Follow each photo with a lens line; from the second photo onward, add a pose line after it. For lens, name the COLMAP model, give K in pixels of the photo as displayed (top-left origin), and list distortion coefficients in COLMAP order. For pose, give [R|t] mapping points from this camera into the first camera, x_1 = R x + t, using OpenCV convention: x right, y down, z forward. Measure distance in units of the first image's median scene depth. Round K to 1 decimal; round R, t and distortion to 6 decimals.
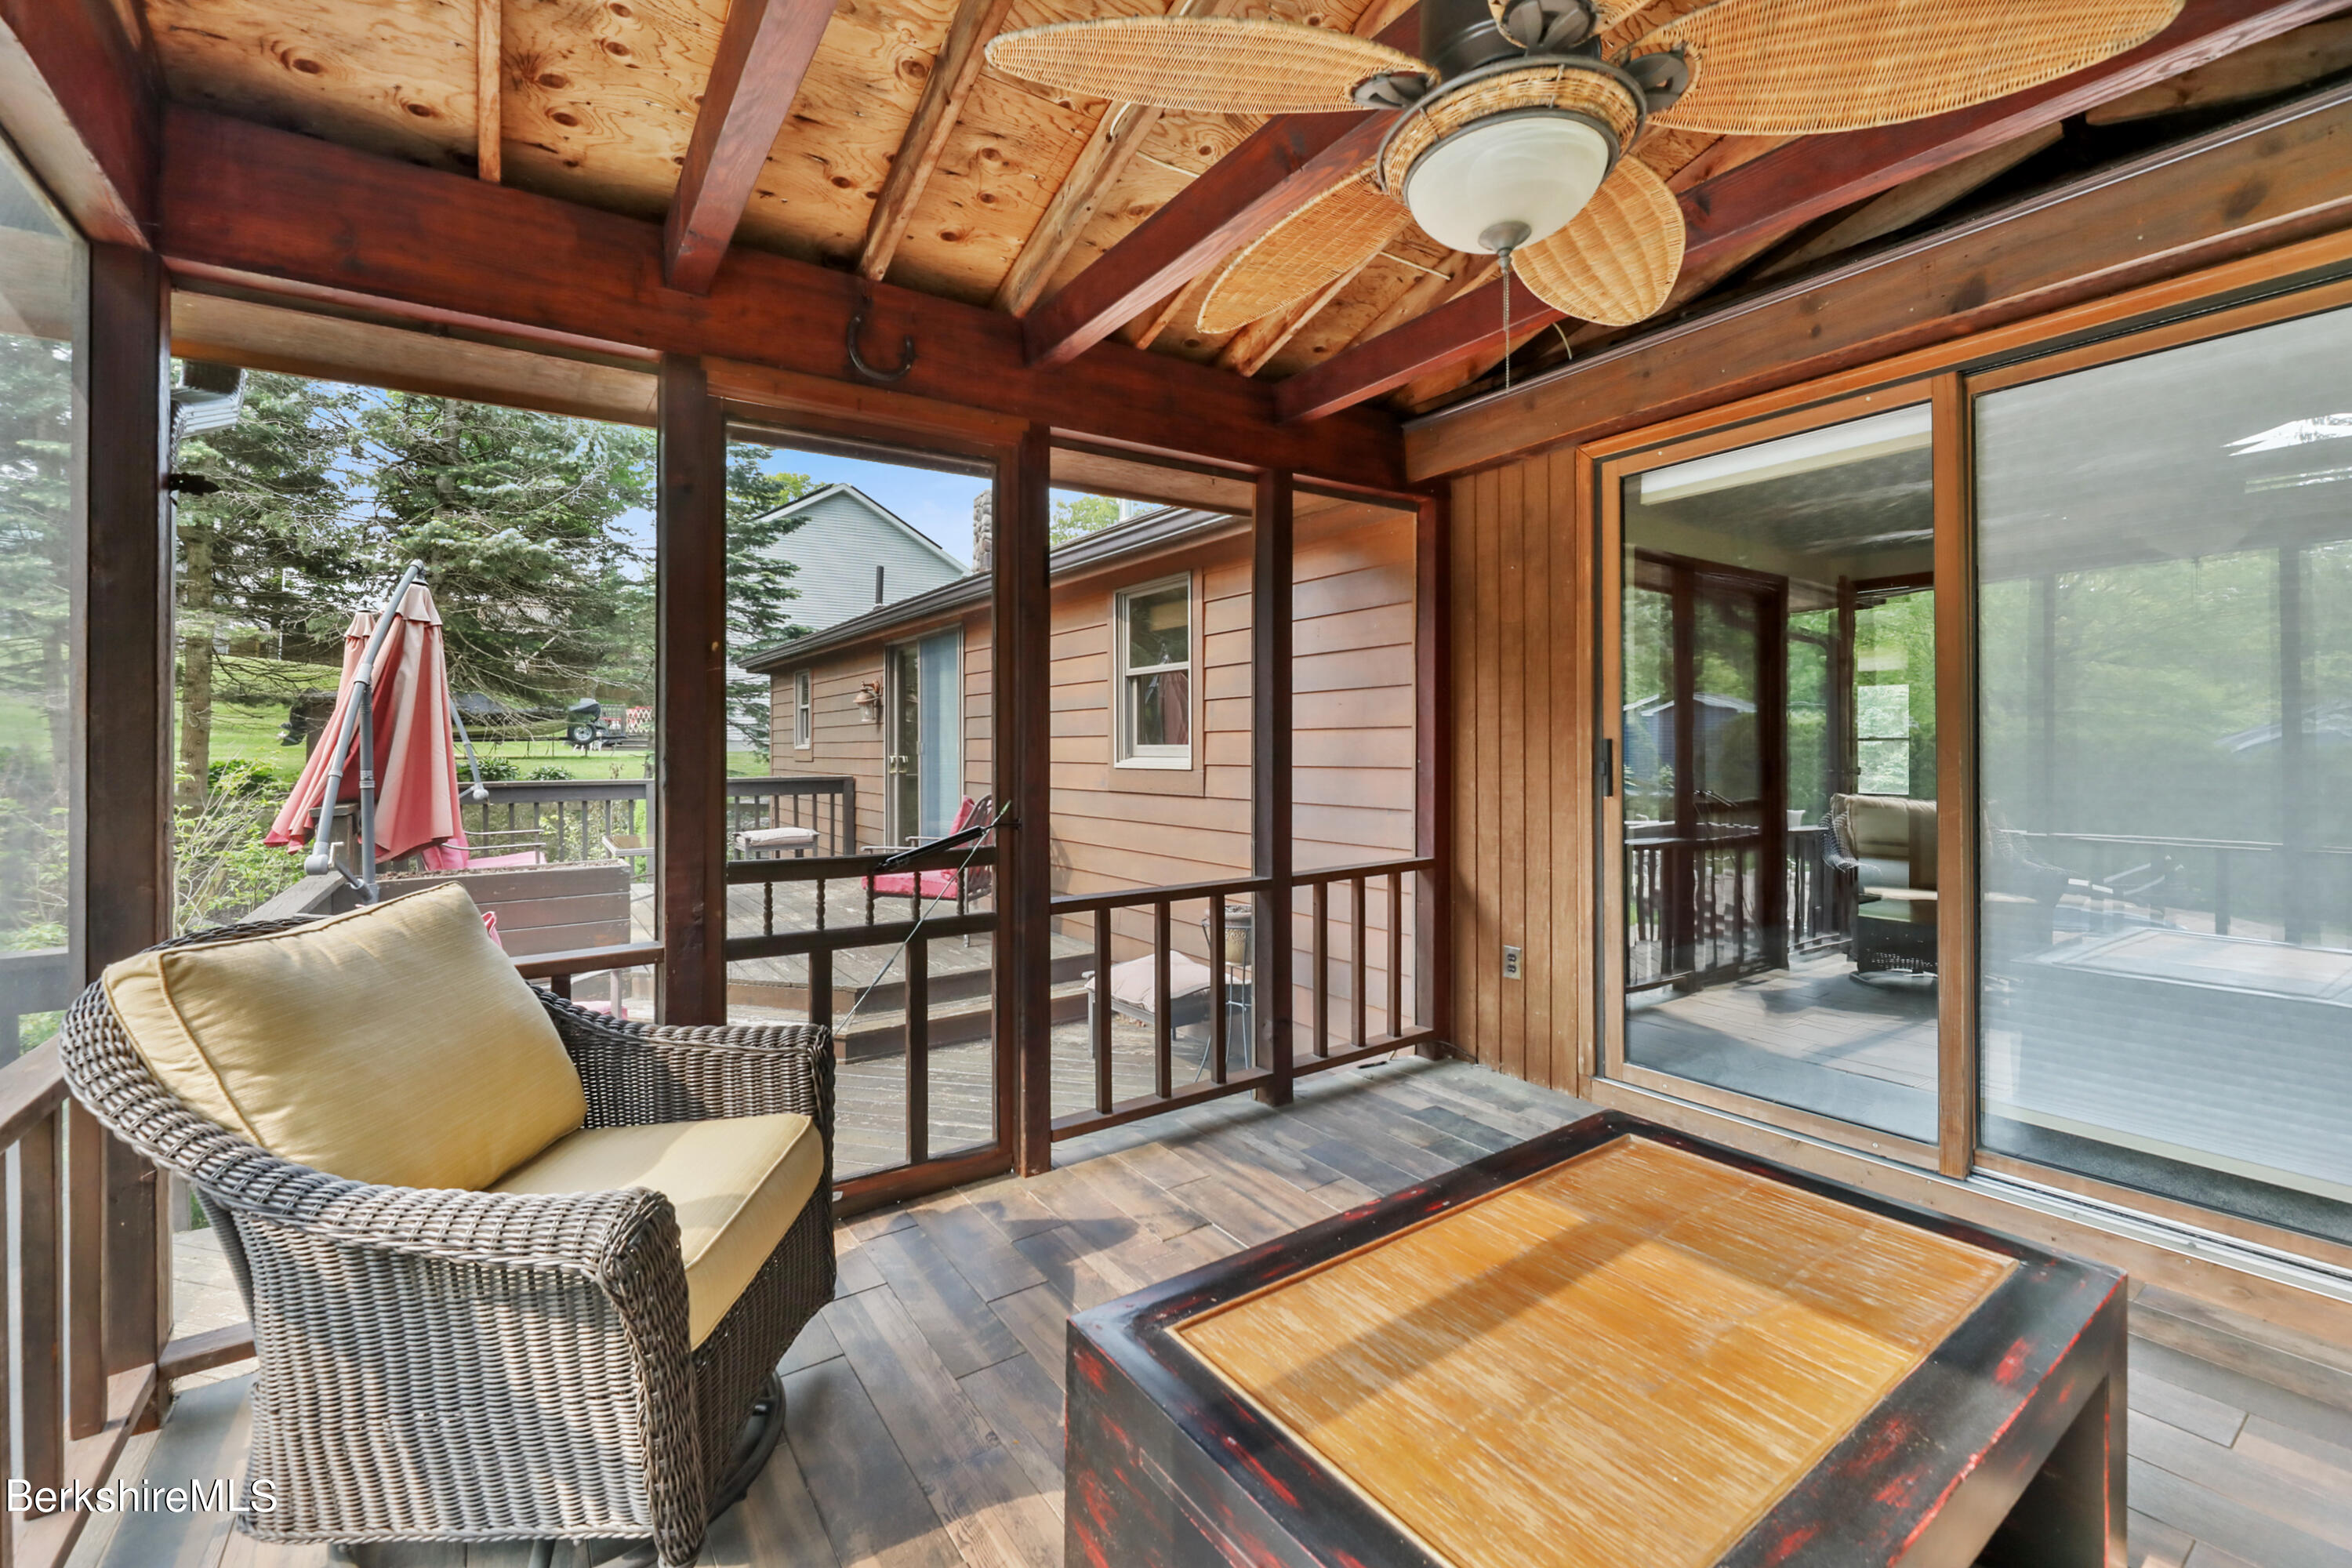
lens RADIAL K [[964.2, 0, 1152.4], [0, 964.2, 750.1], [0, 0, 1]] dist [0.001847, -0.003696]
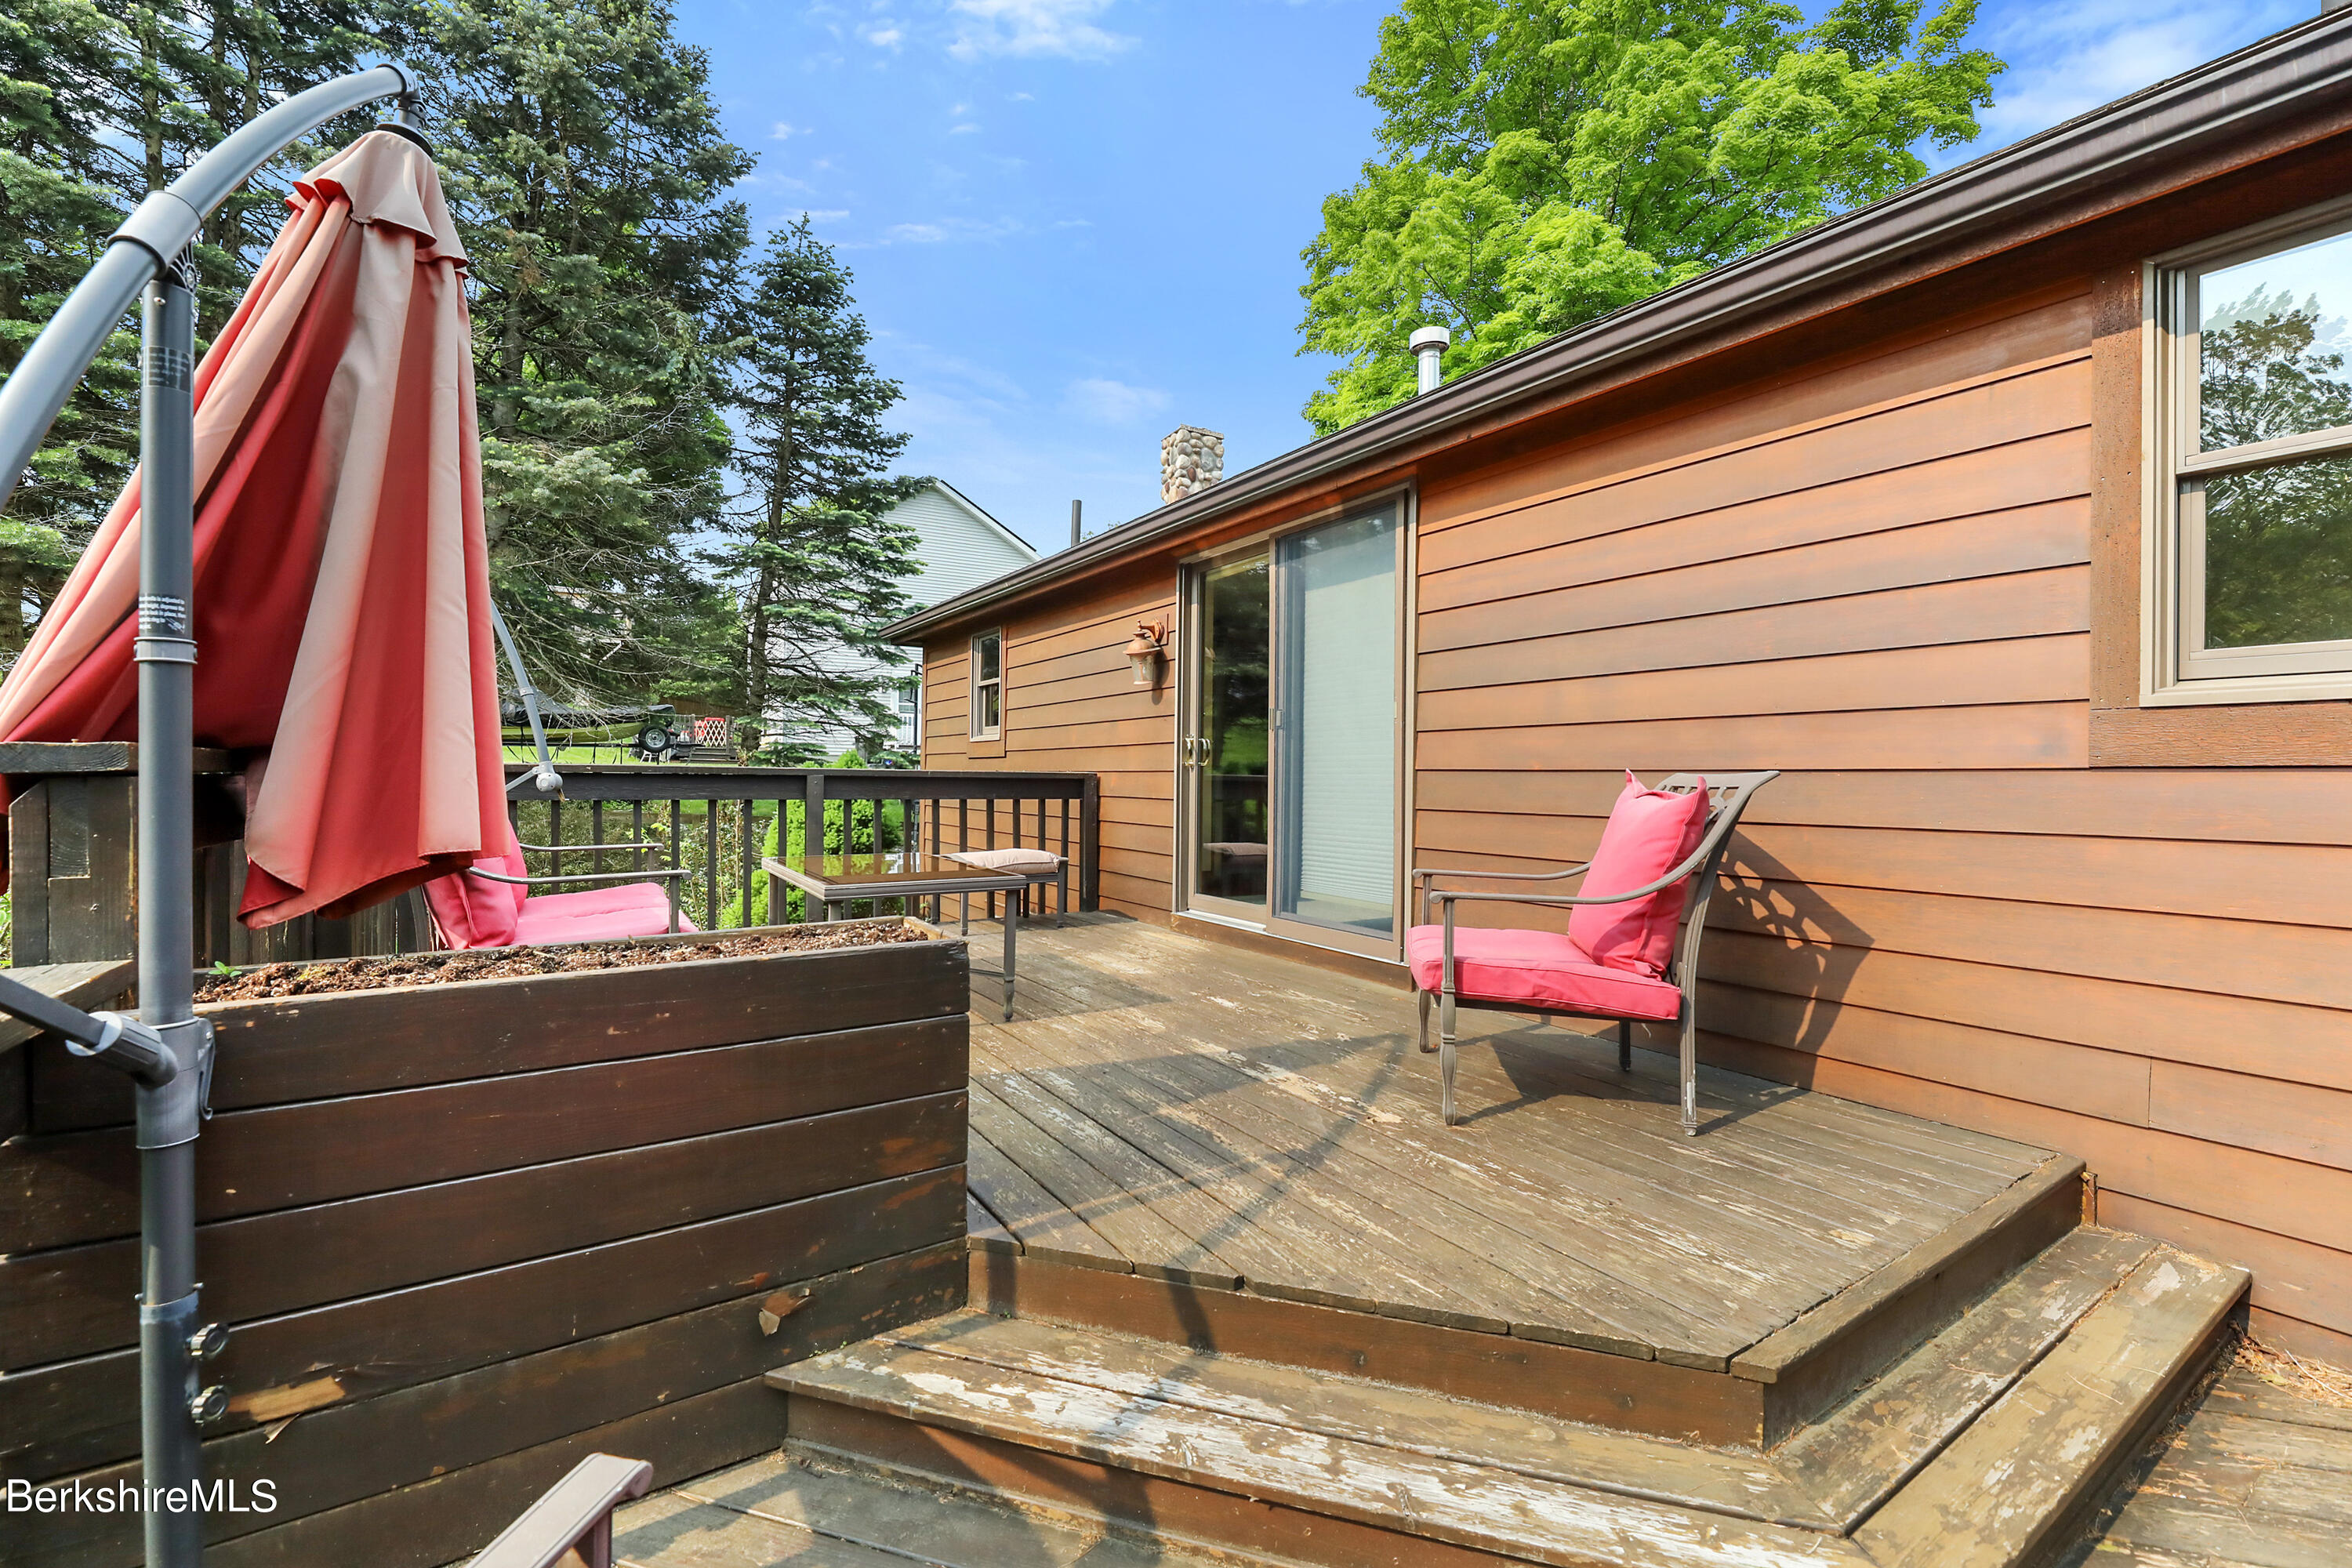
lens RADIAL K [[964.2, 0, 1172.8], [0, 964.2, 775.1], [0, 0, 1]] dist [0.001847, -0.003696]
pose [[0.999553, 0.014931, -0.025902, -0.240641], [-0.015092, 0.999868, -0.006001, 0.031231], [0.025809, 0.006389, 0.999646, 0.338149]]
